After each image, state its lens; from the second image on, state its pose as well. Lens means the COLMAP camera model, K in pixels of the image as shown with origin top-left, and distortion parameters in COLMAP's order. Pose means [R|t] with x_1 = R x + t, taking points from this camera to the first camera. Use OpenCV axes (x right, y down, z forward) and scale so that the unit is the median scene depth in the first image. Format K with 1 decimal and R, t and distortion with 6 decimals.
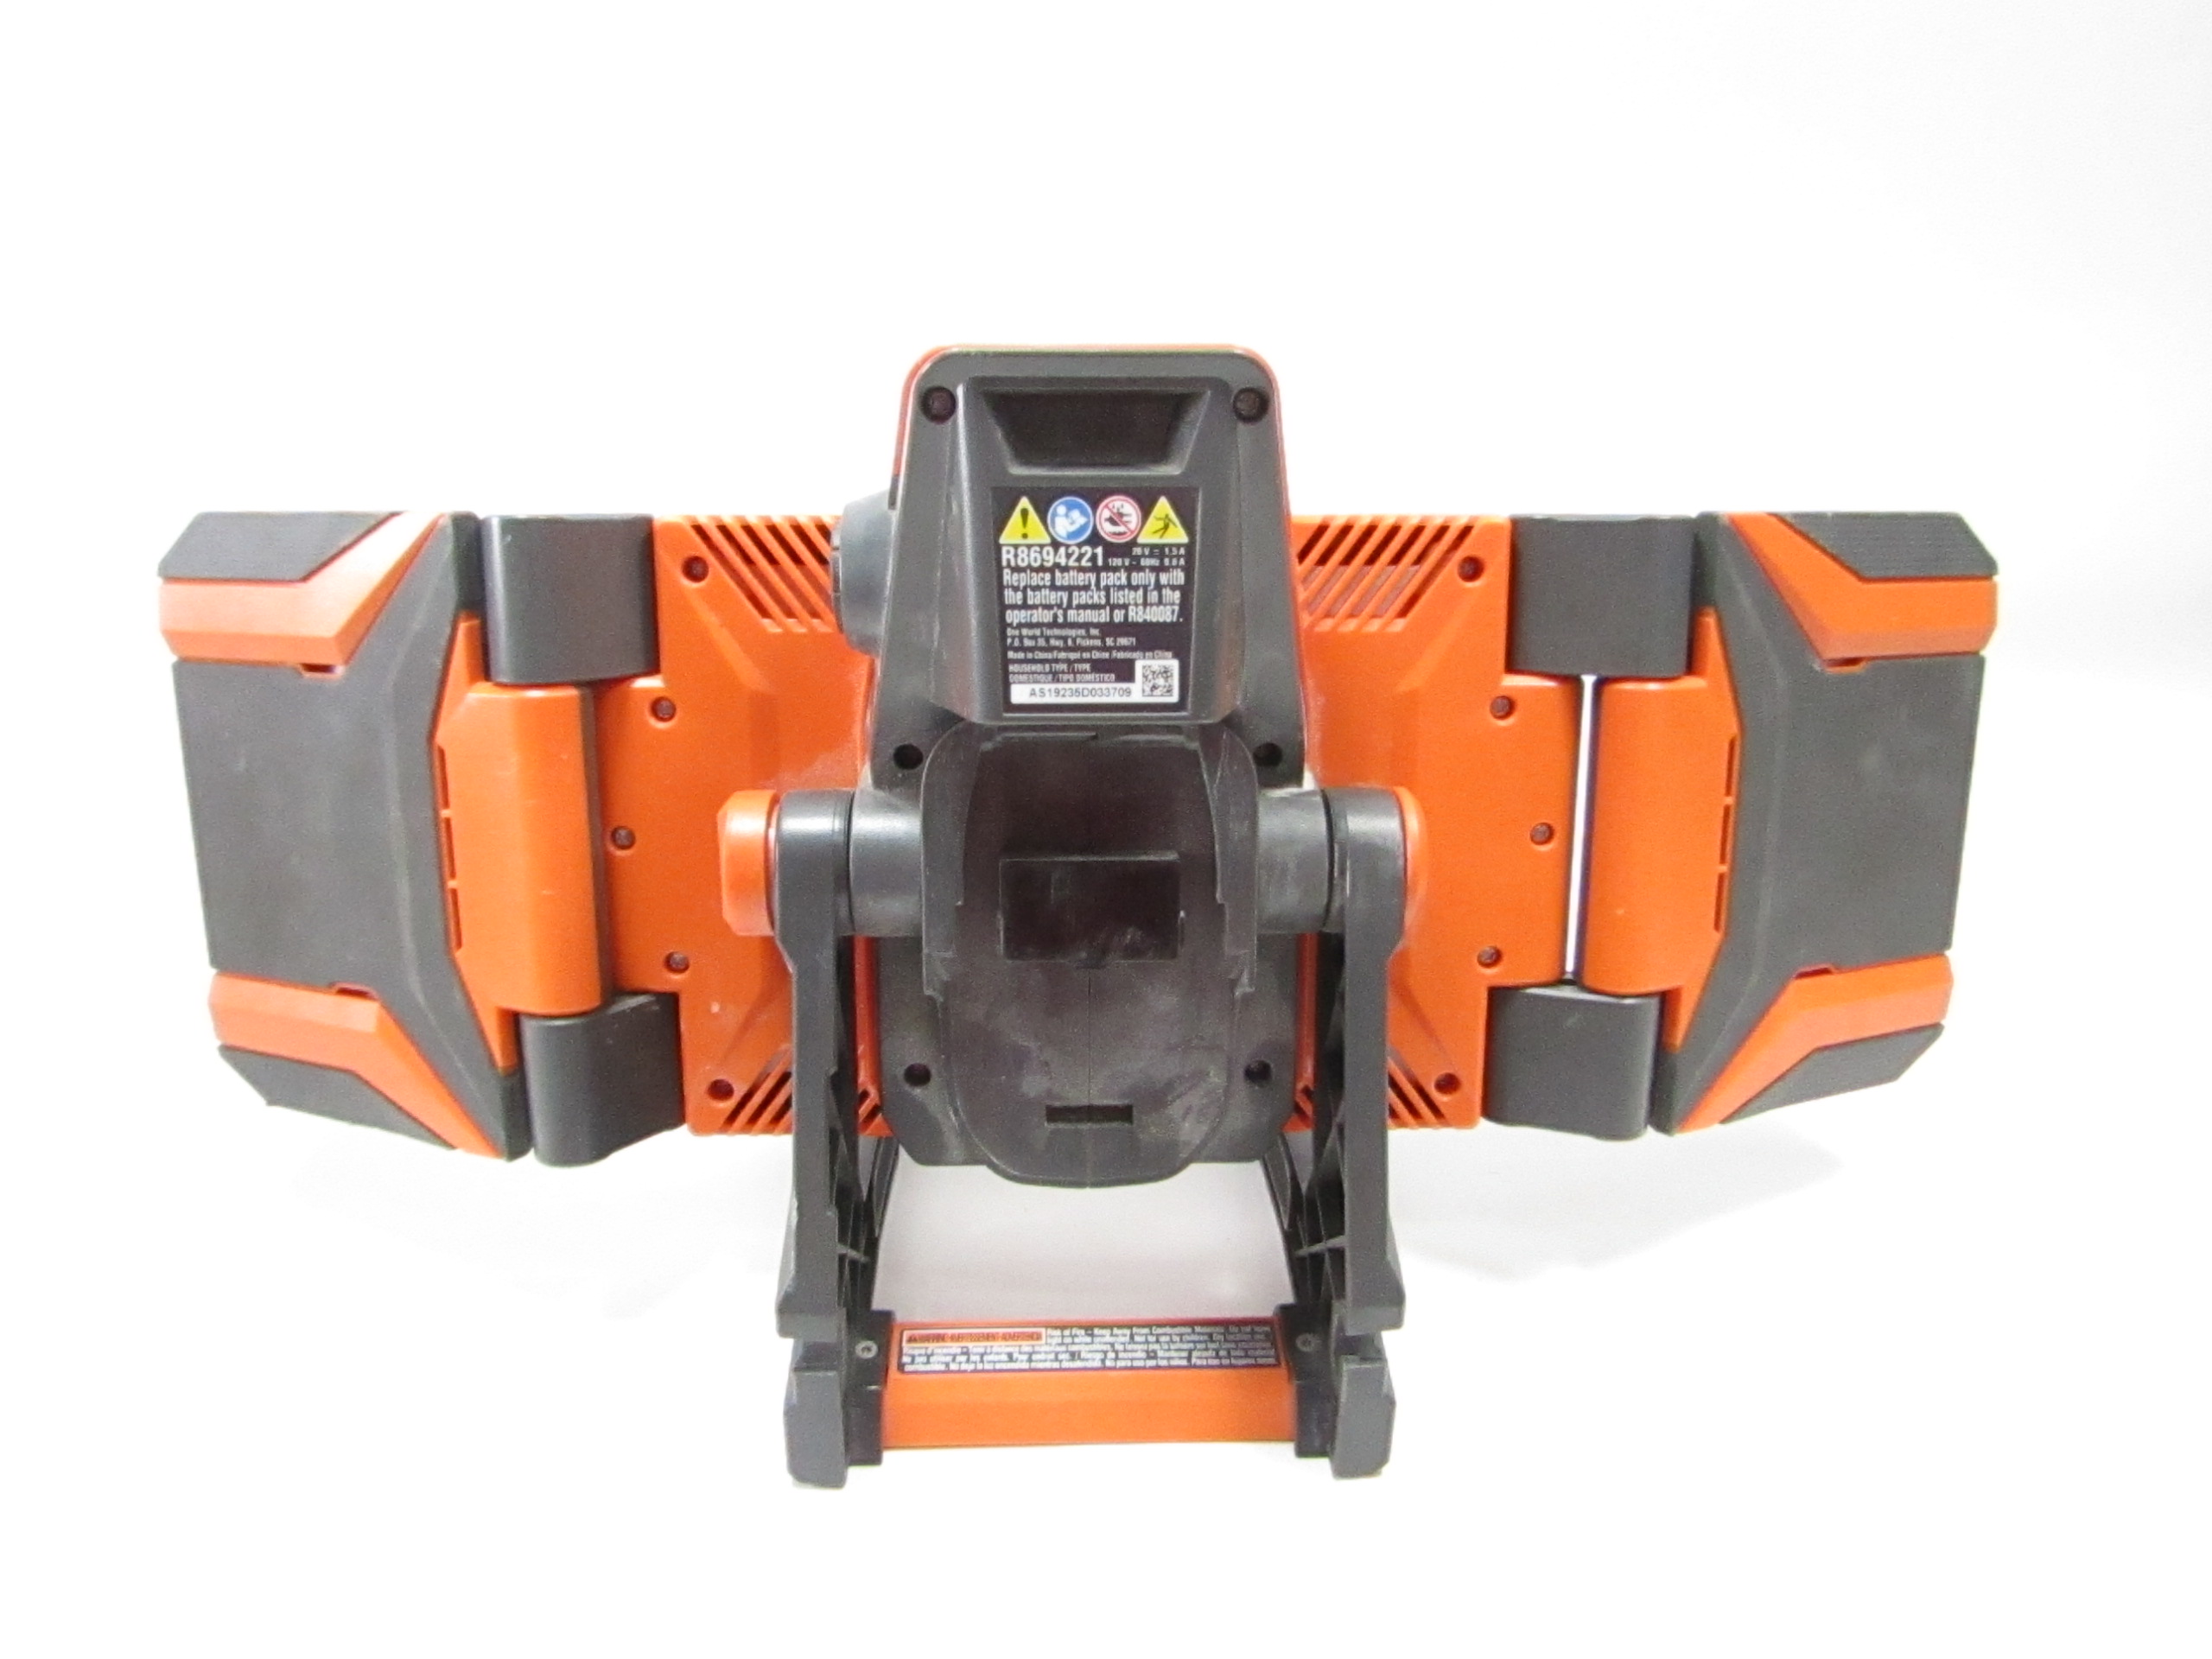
lens RADIAL K [[1688.0, 0, 1113.3], [0, 1688.0, 829.8], [0, 0, 1]] dist [-0.025769, -0.017441]
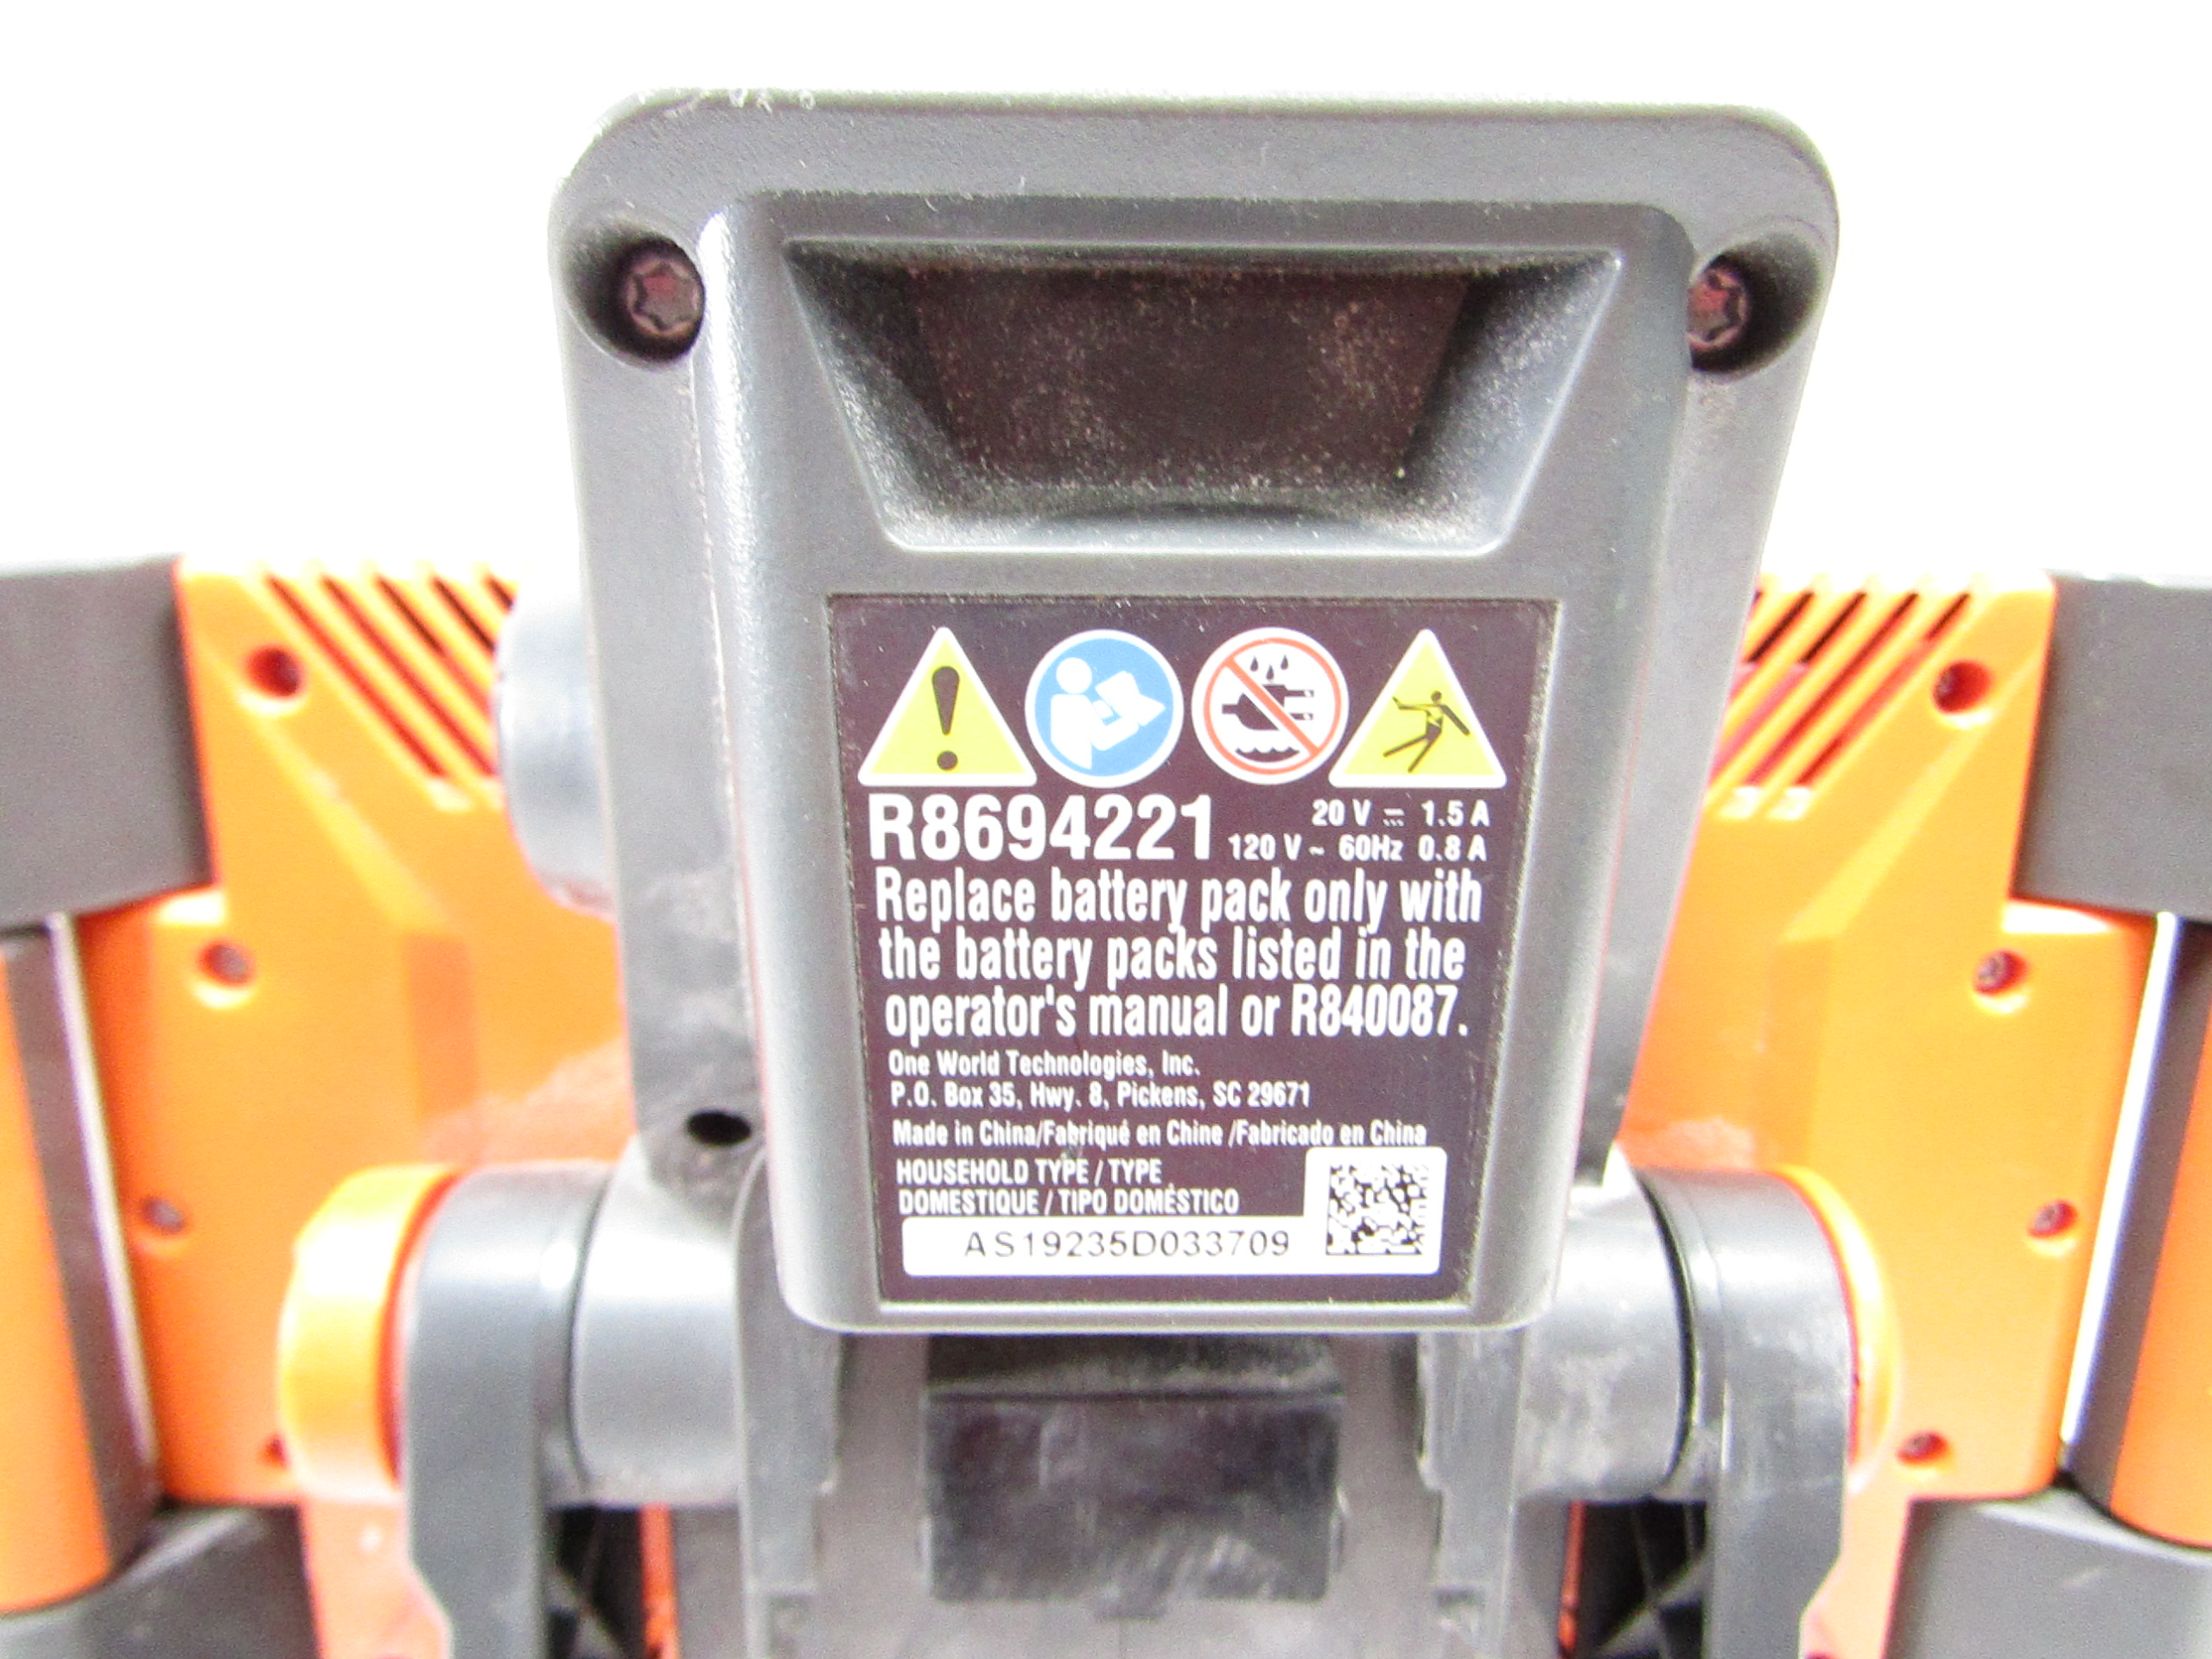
lens RADIAL K [[1688.0, 0, 1097.7], [0, 1688.0, 829.3], [0, 0, 1]] dist [-0.025769, -0.017441]
pose [[0.999749, 0.014741, -0.016898, -0.020951], [-0.014023, 0.999025, 0.041856, -0.171961], [0.017499, -0.041609, 0.998981, 0.696304]]
